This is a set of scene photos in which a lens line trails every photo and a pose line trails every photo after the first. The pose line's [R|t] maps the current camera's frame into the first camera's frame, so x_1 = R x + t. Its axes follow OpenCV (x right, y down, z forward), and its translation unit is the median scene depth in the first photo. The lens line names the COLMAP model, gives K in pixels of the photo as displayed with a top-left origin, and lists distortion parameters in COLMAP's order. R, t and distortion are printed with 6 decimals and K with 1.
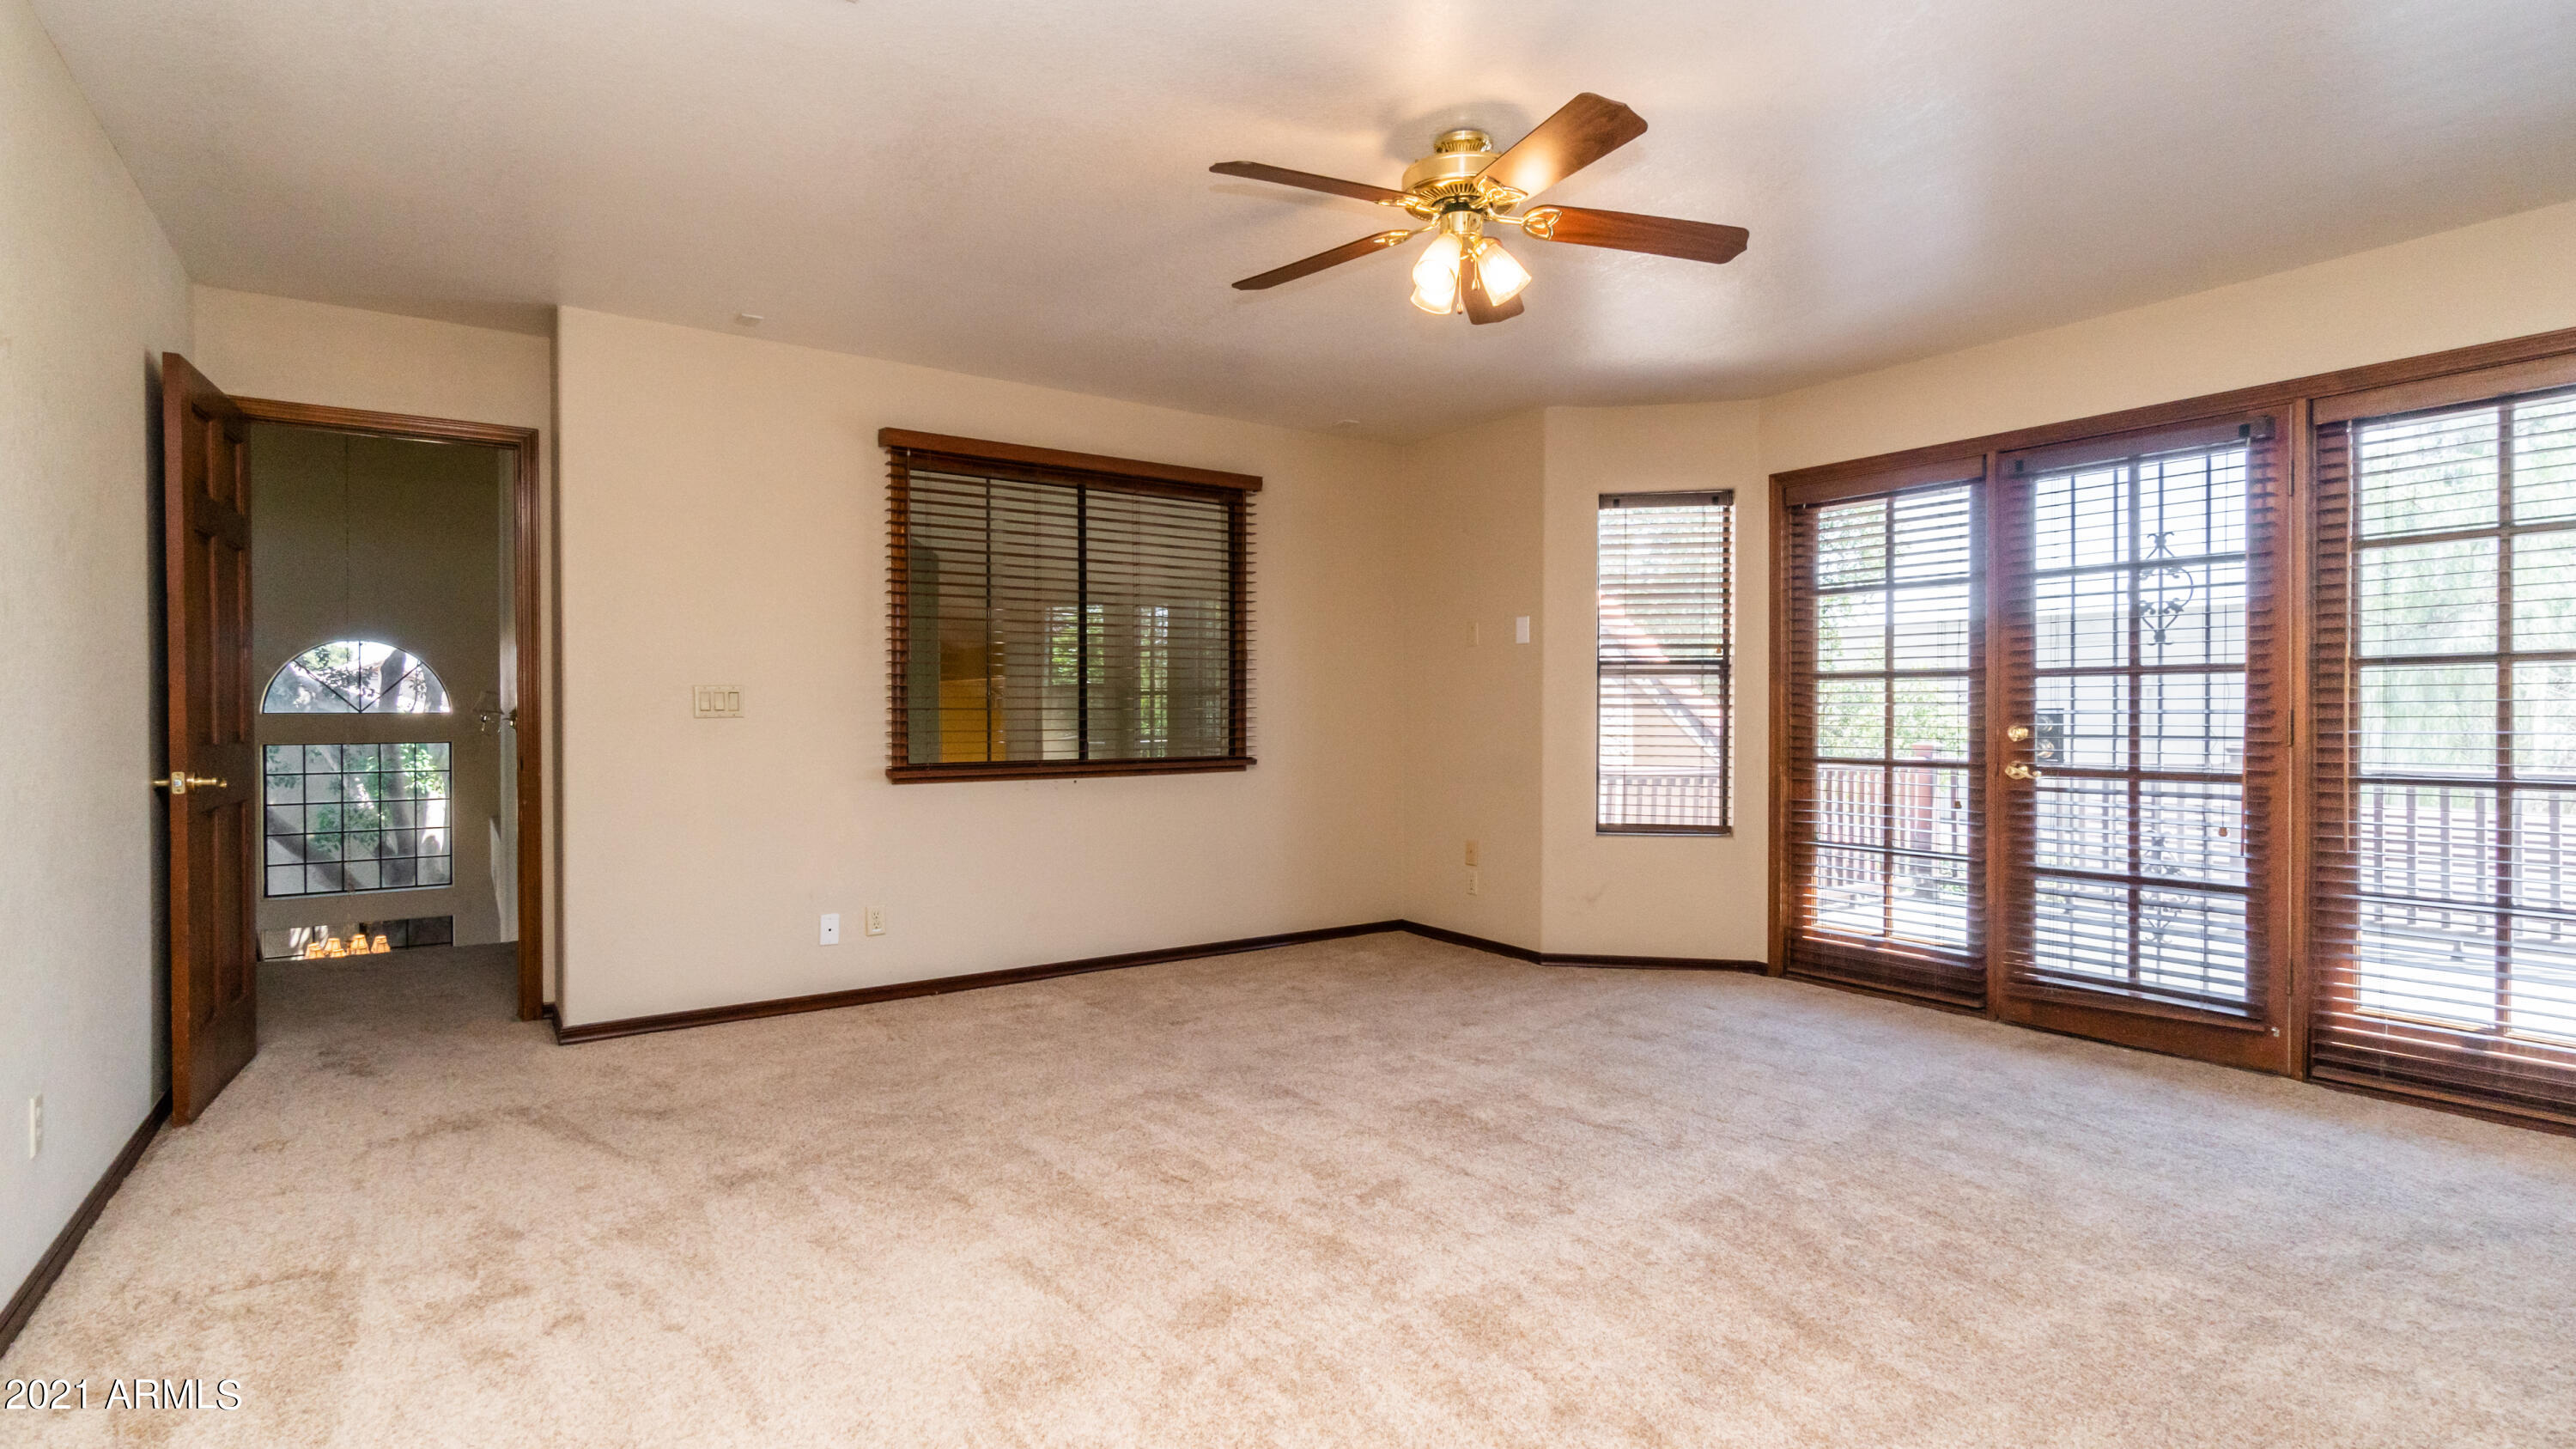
lens RADIAL K [[1122.1, 0, 1288.0], [0, 1122.1, 724.5], [0, 0, 1]] dist [-0.002457, -0.000265]
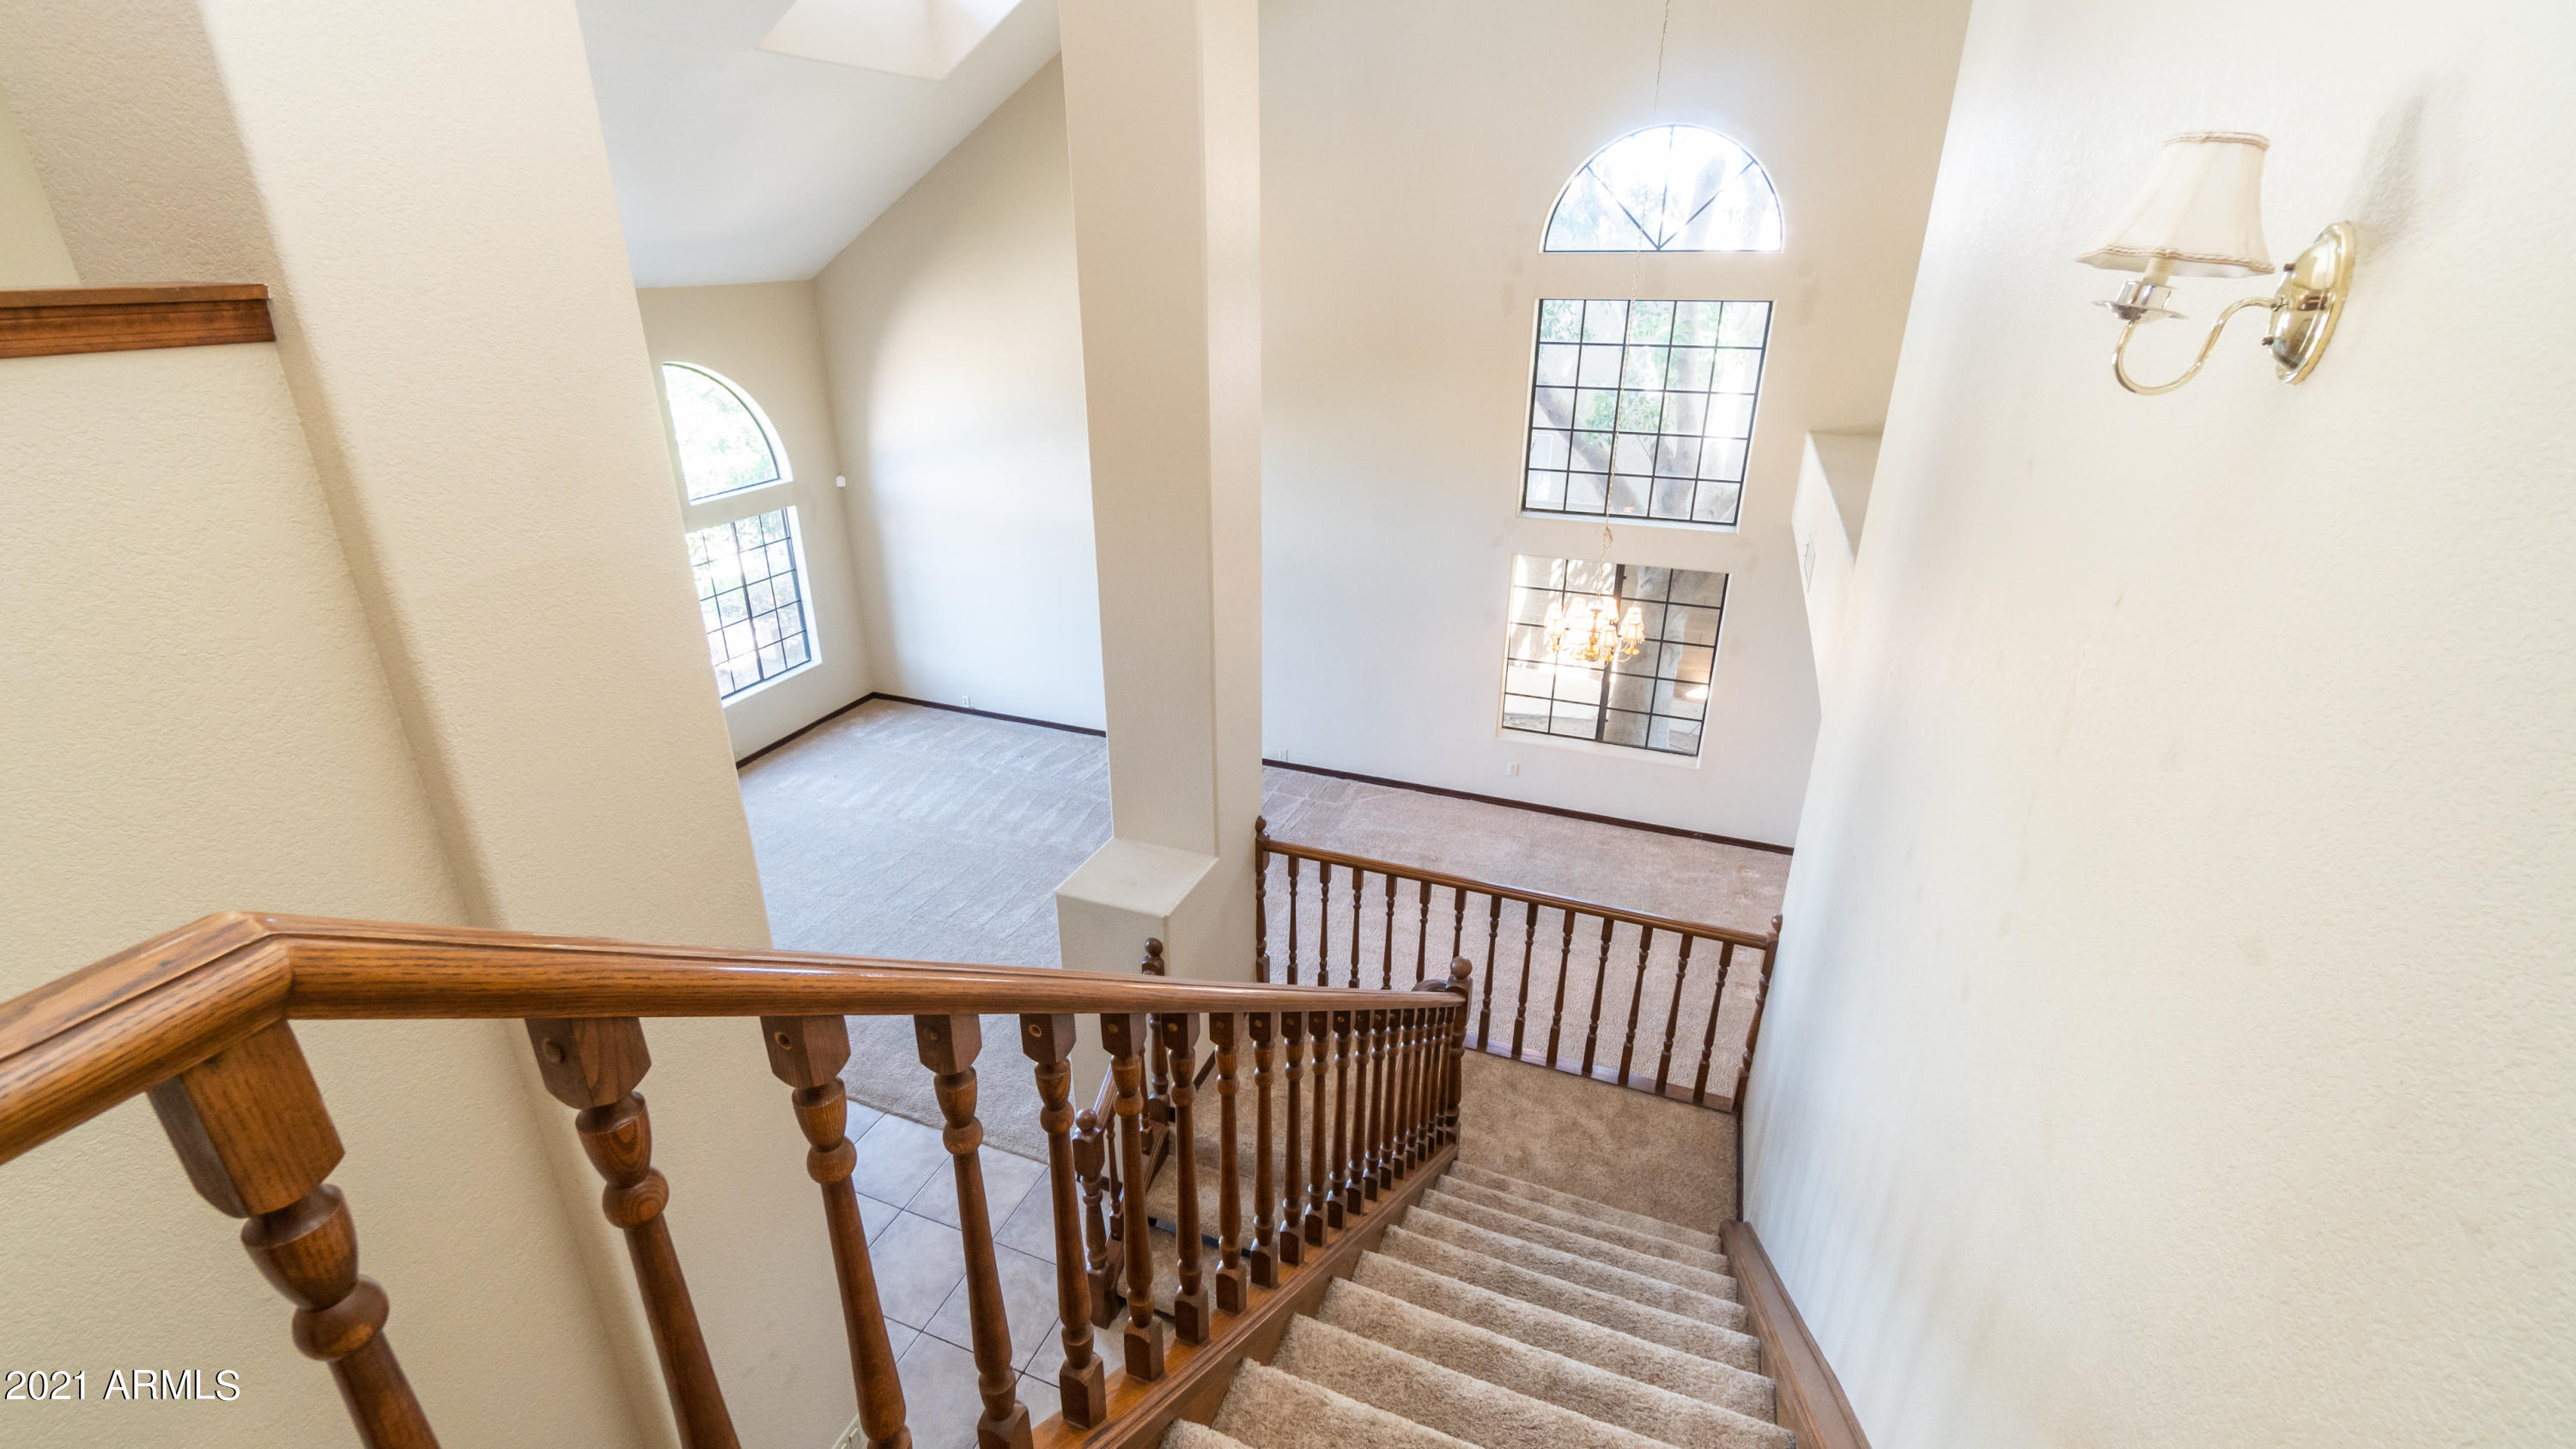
lens RADIAL K [[1122.1, 0, 1288.0], [0, 1122.1, 724.5], [0, 0, 1]] dist [-0.002457, -0.000265]
pose [[0.551635, 0.321376, -0.769686, -0.324412], [-0.004573, 0.923941, 0.382507, -0.003423], [0.834073, -0.207484, 0.511148, 0.389965]]
